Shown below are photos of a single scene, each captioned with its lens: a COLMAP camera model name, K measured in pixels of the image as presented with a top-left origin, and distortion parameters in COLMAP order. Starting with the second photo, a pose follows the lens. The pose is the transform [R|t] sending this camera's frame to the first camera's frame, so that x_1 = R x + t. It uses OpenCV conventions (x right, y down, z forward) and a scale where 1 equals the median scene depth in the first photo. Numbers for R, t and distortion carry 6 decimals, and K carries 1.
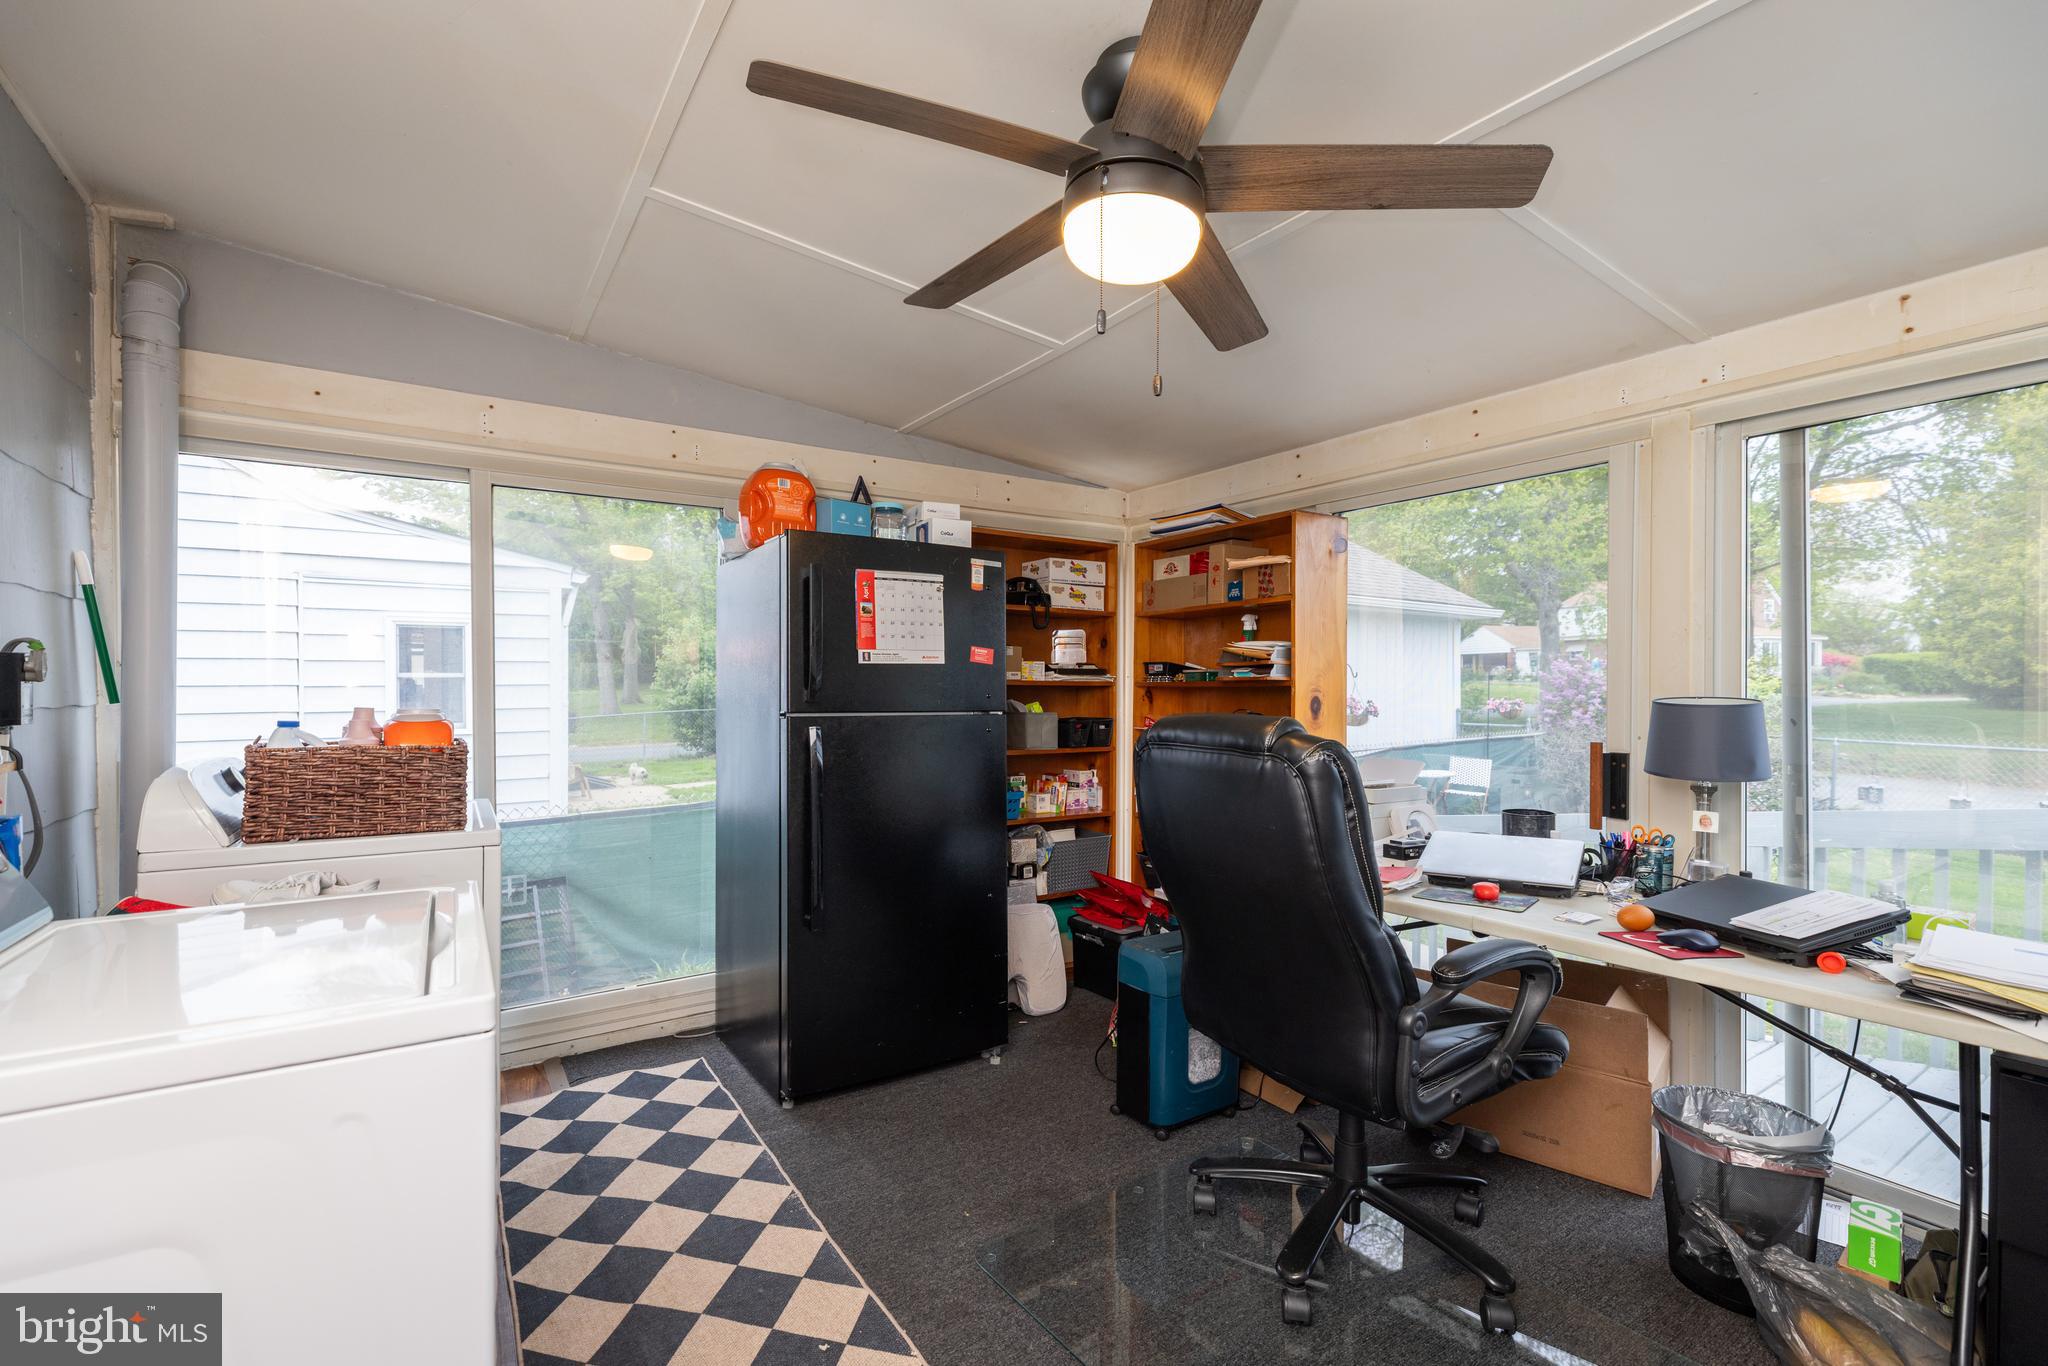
lens RADIAL K [[919.6, 0, 1023.4], [0, 919.6, 682.7], [0, 0, 1]] dist [0.004527, 0.000500]
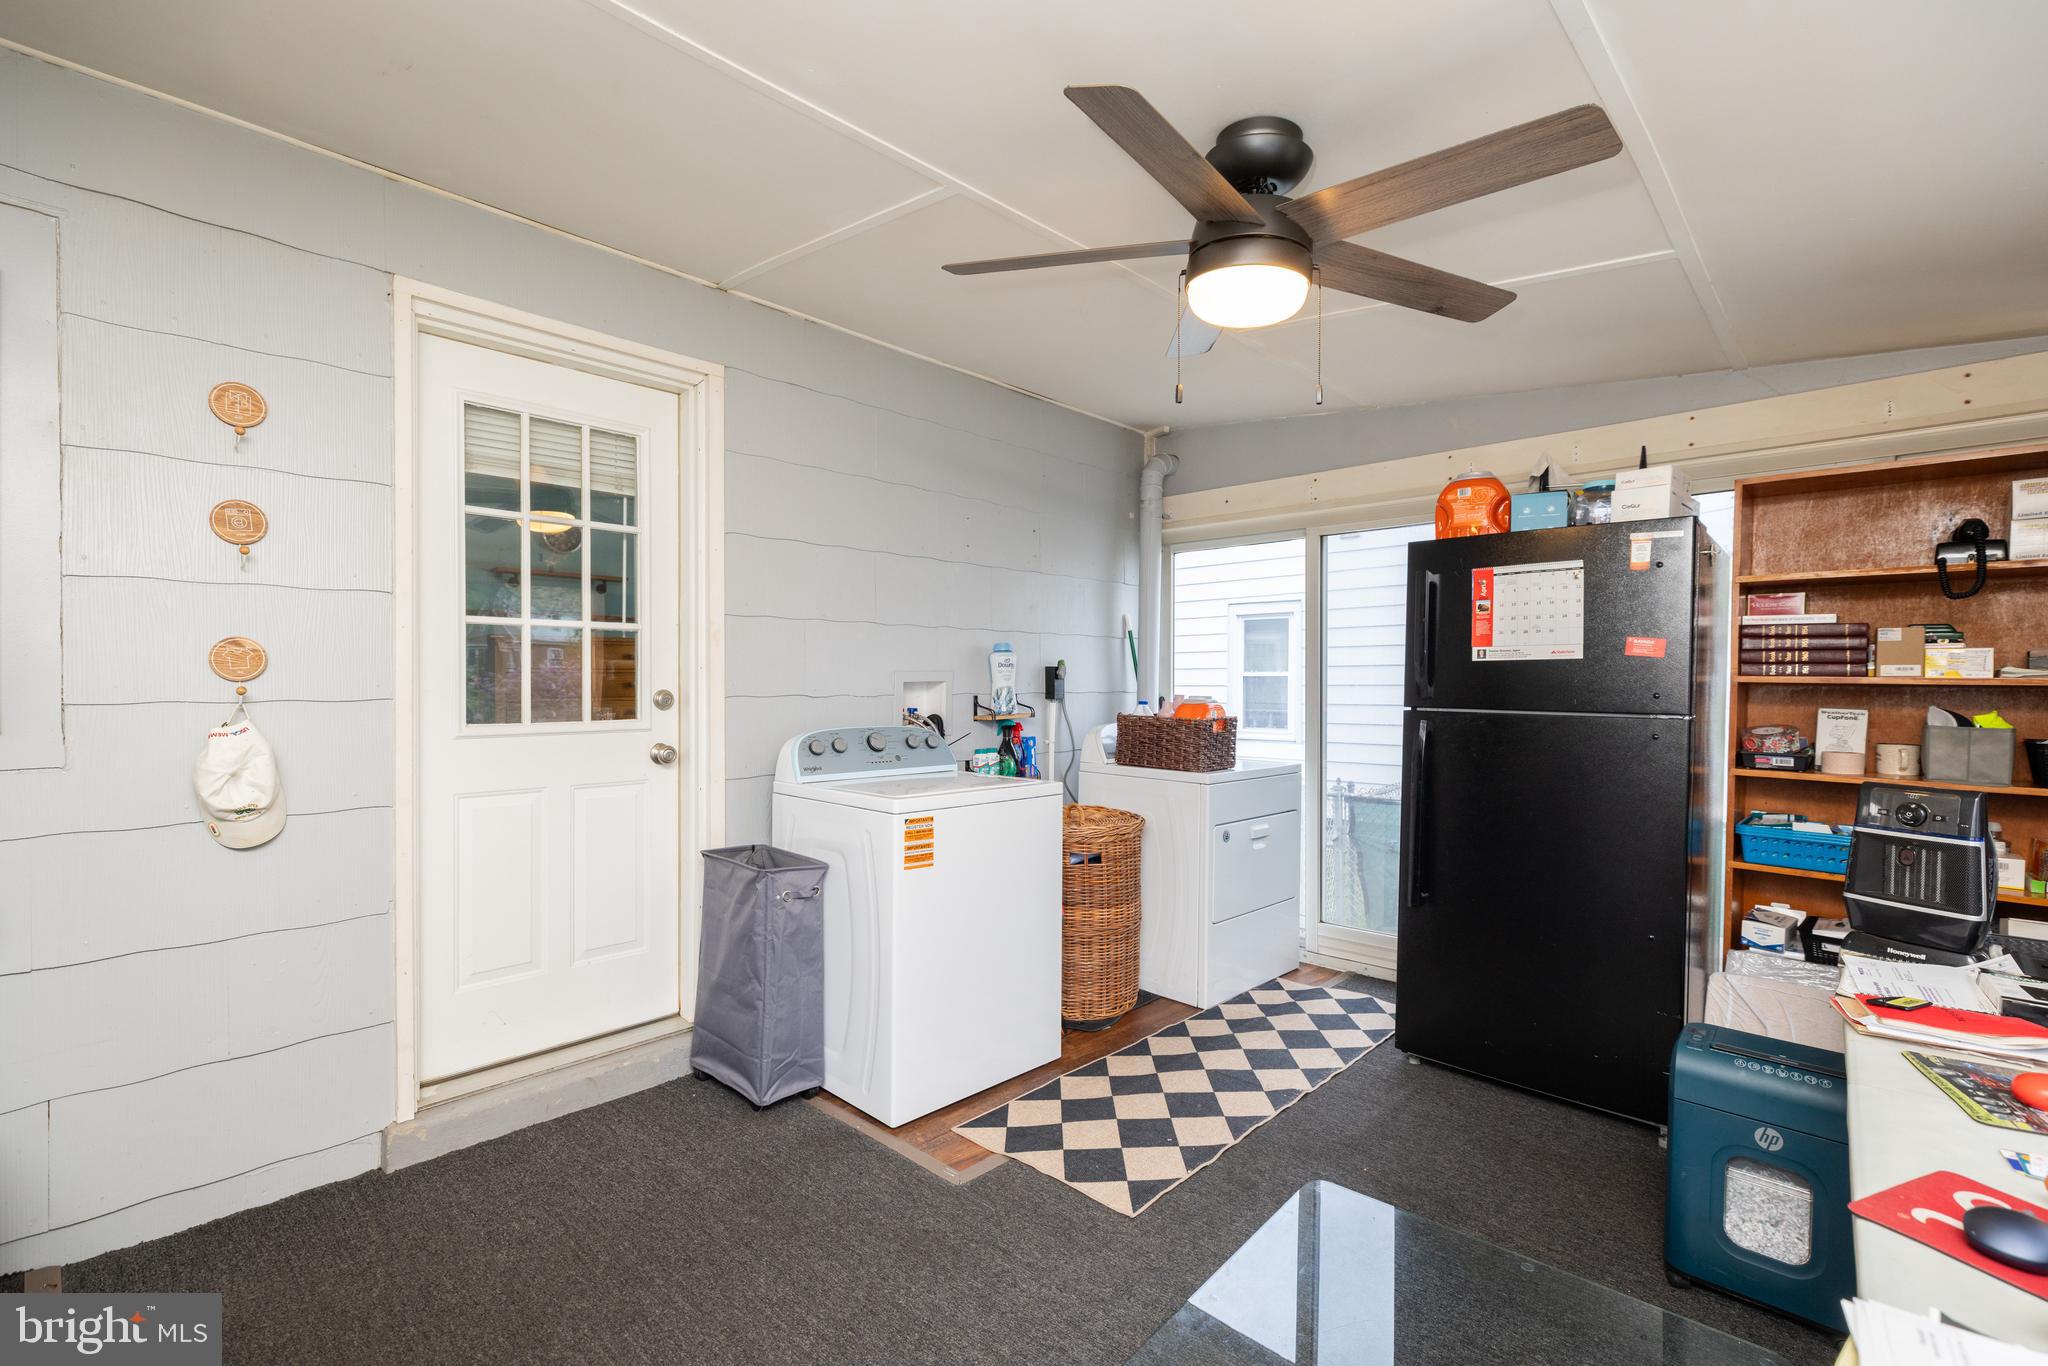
lens RADIAL K [[919.6, 0, 1020.8], [0, 919.6, 690.1], [0, 0, 1]] dist [0.004527, 0.000500]
pose [[0.221871, 0.006116, -0.975057, 0.699898], [-0.002422, 0.999981, 0.005722, 0.006539], [0.975073, 0.001092, 0.221881, 0.282216]]
